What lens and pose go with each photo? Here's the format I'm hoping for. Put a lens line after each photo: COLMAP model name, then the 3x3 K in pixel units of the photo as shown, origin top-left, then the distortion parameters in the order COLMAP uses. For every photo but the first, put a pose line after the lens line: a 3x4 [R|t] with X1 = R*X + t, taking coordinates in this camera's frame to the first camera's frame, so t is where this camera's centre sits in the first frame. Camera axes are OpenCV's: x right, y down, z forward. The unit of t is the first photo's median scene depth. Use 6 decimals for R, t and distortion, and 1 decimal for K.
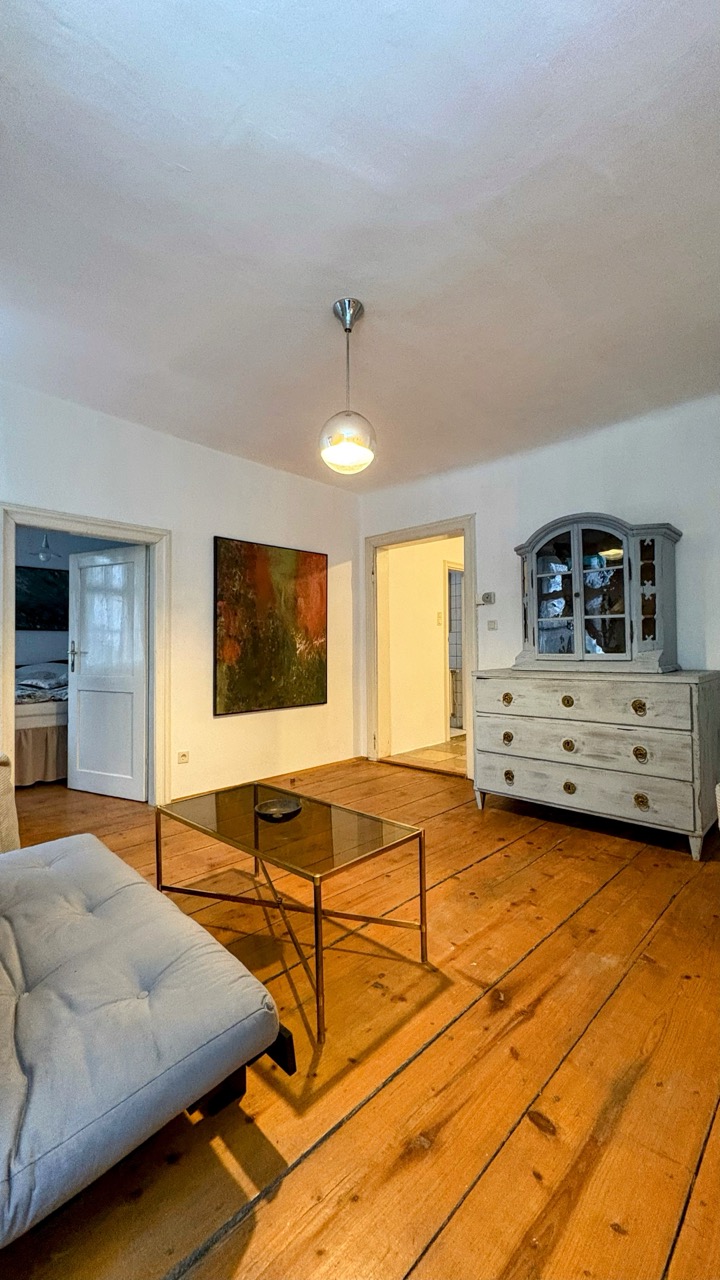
lens RADIAL K [[506.6, 0, 360.0], [0, 506.6, 640.0], [0, 0, 1]] dist [-0.001318, 0.000143]
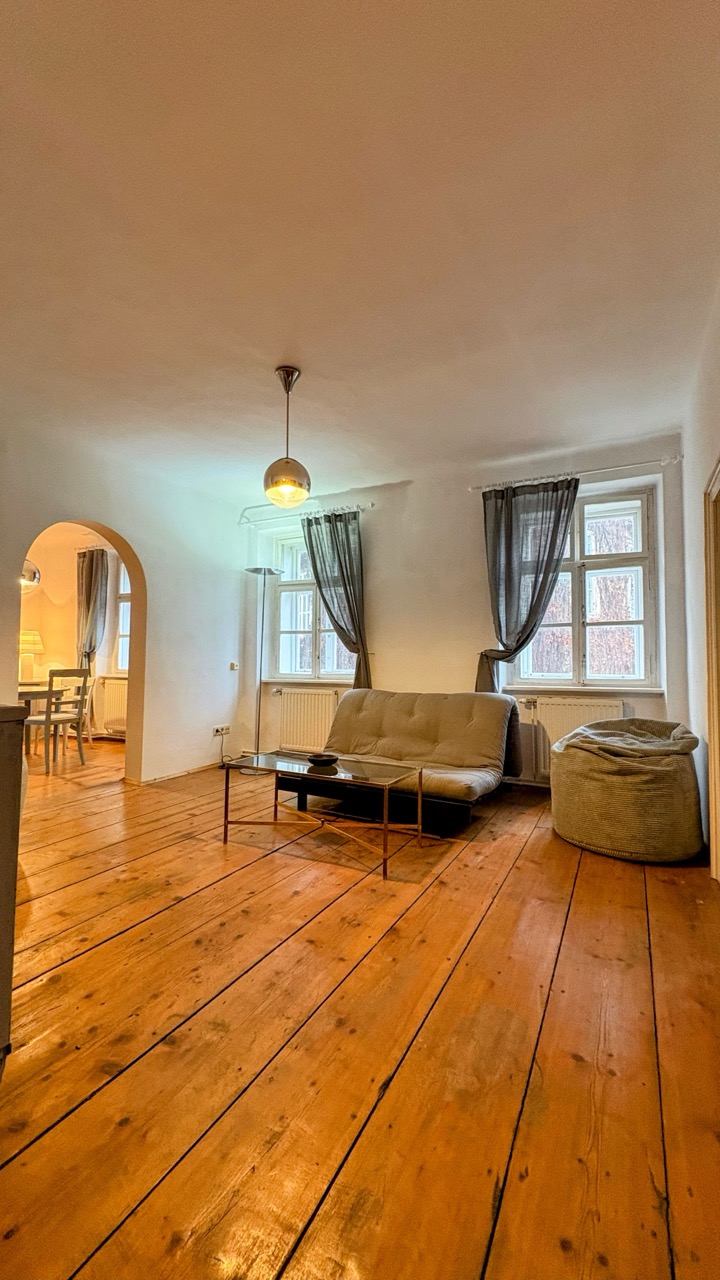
lens RADIAL K [[506.6, 0, 360.0], [0, 506.6, 640.0], [0, 0, 1]] dist [-0.001318, 0.000143]
pose [[-0.955174, -0.019972, -0.295371, 0.182280], [-0.002222, 0.998177, -0.060309, 0.066004], [0.296037, -0.056949, -0.953477, 2.392445]]
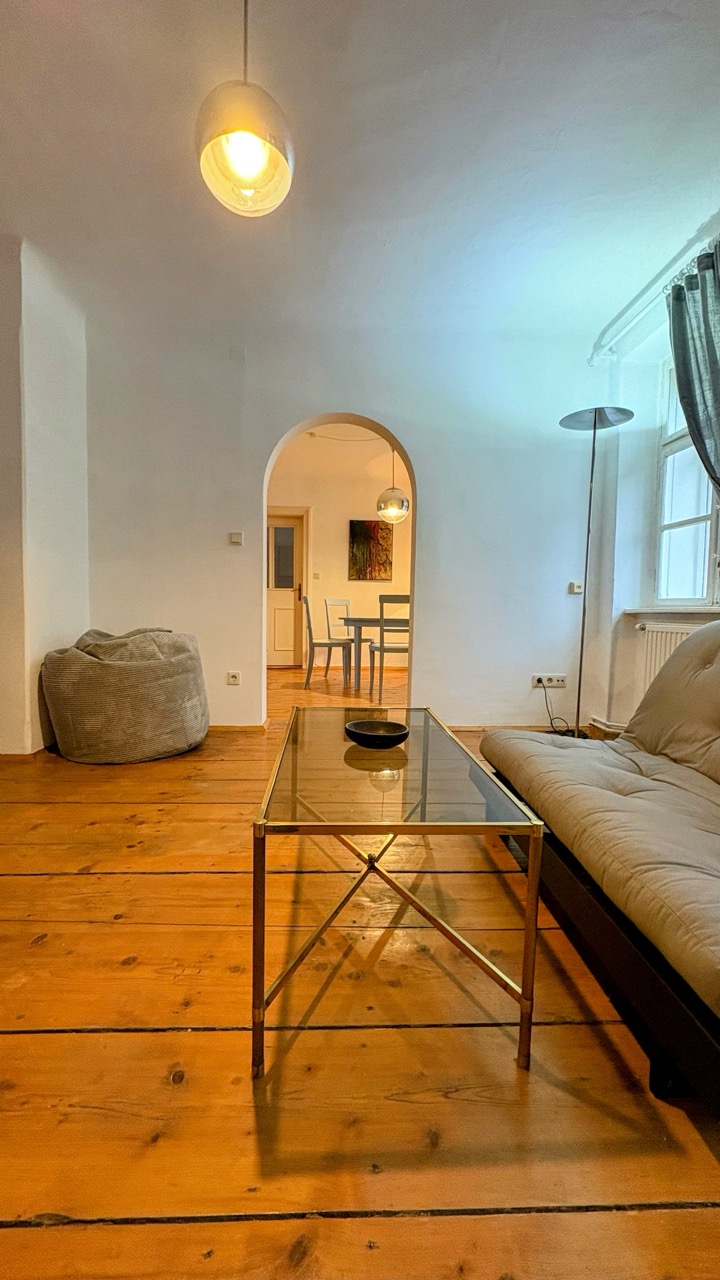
lens RADIAL K [[506.6, 0, 360.0], [0, 506.6, 640.0], [0, 0, 1]] dist [-0.001318, 0.000143]
pose [[-0.733704, -0.049806, 0.677641, -0.598683], [-0.025652, 0.998629, 0.045624, 0.161171], [-0.678985, 0.016092, -0.733976, 1.475655]]
